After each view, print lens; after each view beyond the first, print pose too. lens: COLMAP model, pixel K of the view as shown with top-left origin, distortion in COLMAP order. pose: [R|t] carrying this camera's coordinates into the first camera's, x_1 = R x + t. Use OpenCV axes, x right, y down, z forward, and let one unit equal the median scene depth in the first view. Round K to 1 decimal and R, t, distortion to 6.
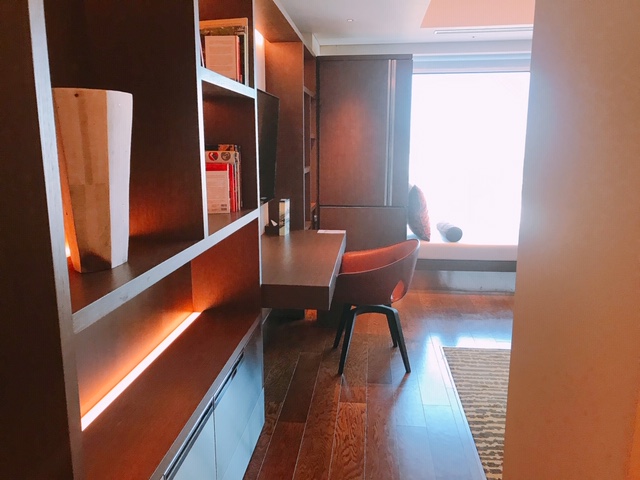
lens RADIAL K [[528.8, 0, 317.6], [0, 528.8, 240.0], [0, 0, 1]] dist [0.012667, -0.001298]
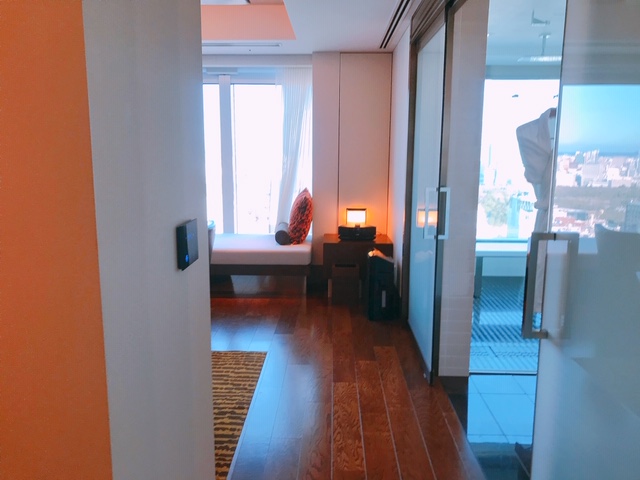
lens RADIAL K [[528.8, 0, 317.6], [0, 528.8, 240.0], [0, 0, 1]] dist [0.012667, -0.001298]
pose [[0.997273, -0.002869, 0.073751, 0.348061], [0.003350, 0.999974, -0.006410, -0.005768], [-0.073730, 0.006640, 0.997256, -0.037161]]
